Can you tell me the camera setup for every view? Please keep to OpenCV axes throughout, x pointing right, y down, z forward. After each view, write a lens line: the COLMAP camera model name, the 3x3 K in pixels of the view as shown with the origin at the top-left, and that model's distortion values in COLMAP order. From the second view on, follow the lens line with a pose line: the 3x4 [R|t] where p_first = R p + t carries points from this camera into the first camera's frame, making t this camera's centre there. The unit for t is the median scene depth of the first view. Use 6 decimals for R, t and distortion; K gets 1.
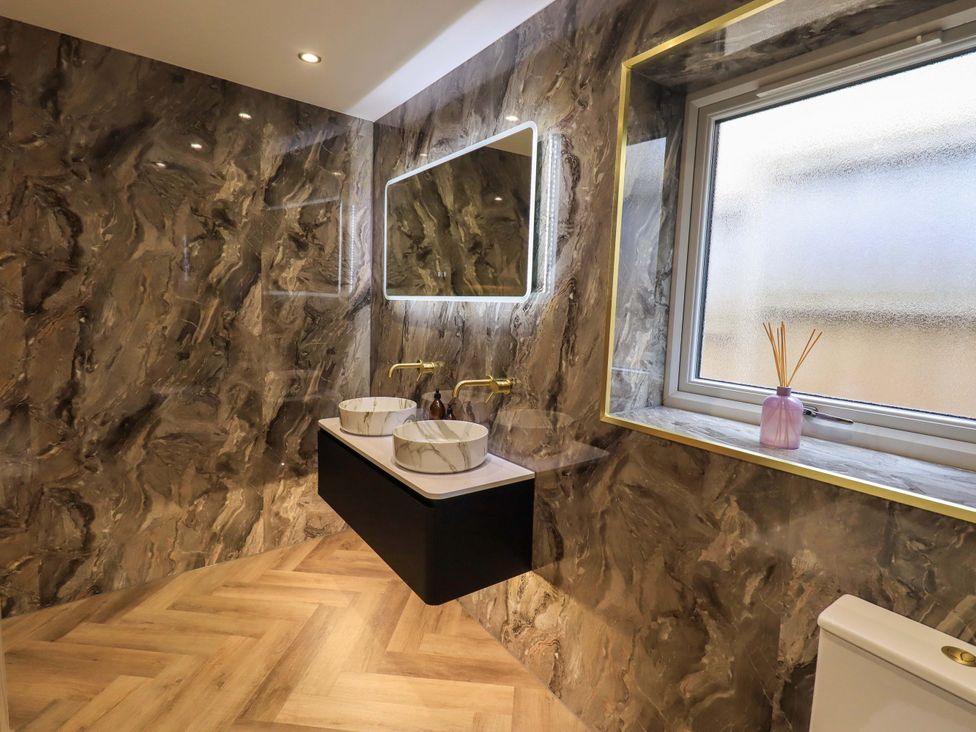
lens RADIAL K [[514.2, 0, 491.3], [0, 514.2, 360.3], [0, 0, 1]] dist [0.007482, -0.003088]
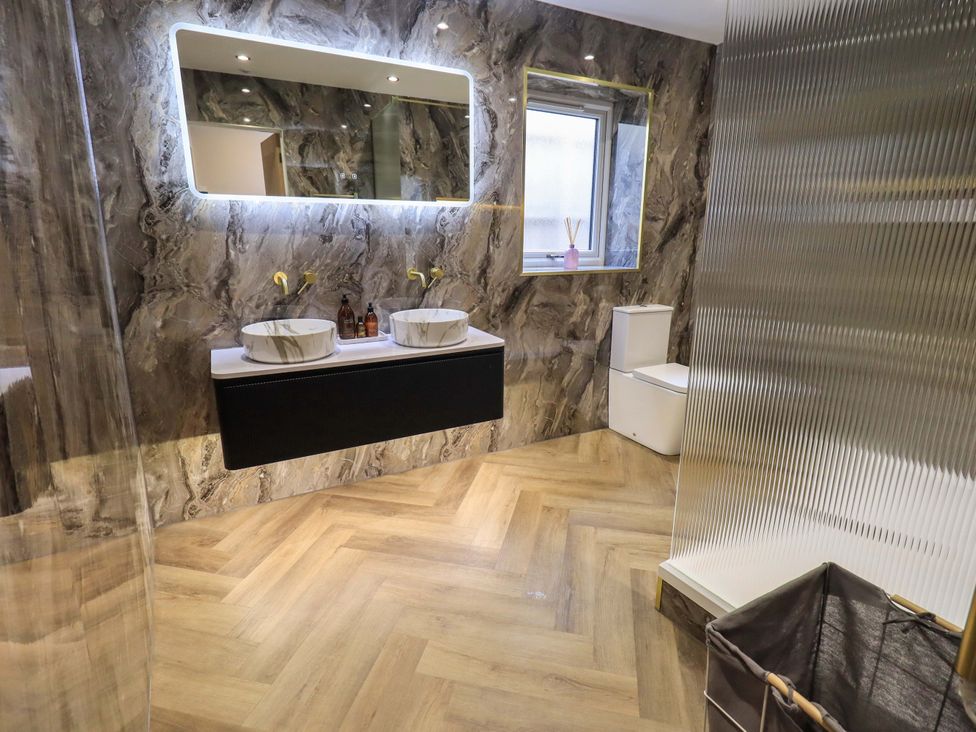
lens RADIAL K [[514.2, 0, 496.7], [0, 514.2, 359.8], [0, 0, 1]] dist [0.007482, -0.003088]
pose [[0.111885, -0.275224, 0.954847, -1.441312], [0.100035, 0.959119, 0.264734, -0.078010], [-0.988673, 0.065899, 0.134843, 0.777080]]
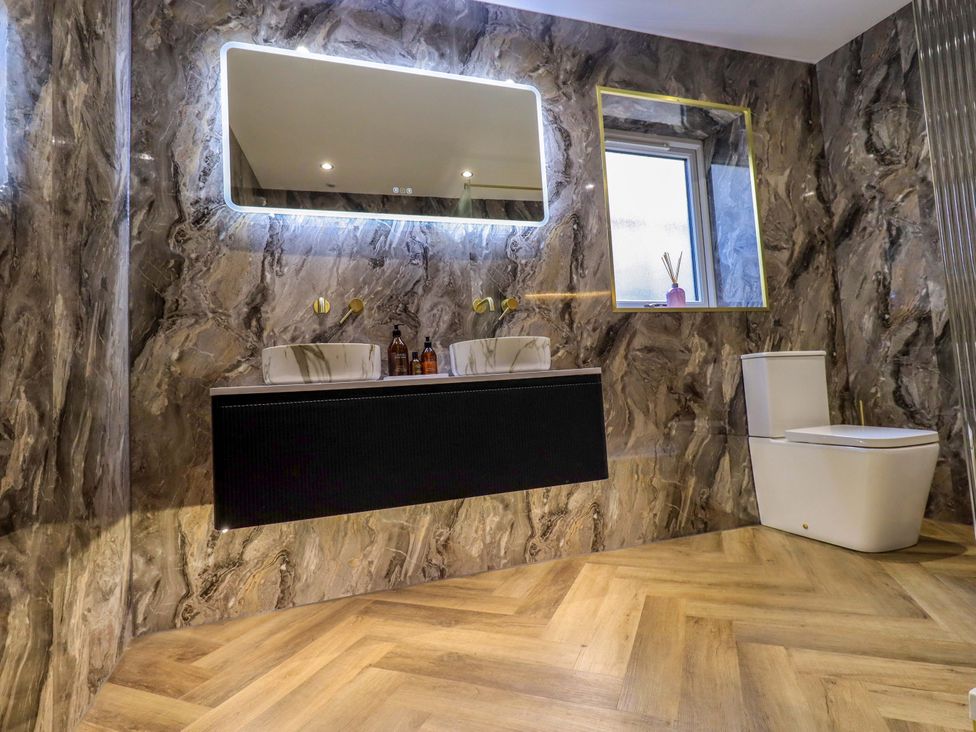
lens RADIAL K [[514.2, 0, 494.7], [0, 514.2, 360.7], [0, 0, 1]] dist [0.007482, -0.003088]
pose [[0.281590, 0.009457, 0.959488, -1.144857], [0.171822, 0.983292, -0.060117, 0.254103], [-0.944026, 0.181789, 0.275260, 0.854653]]
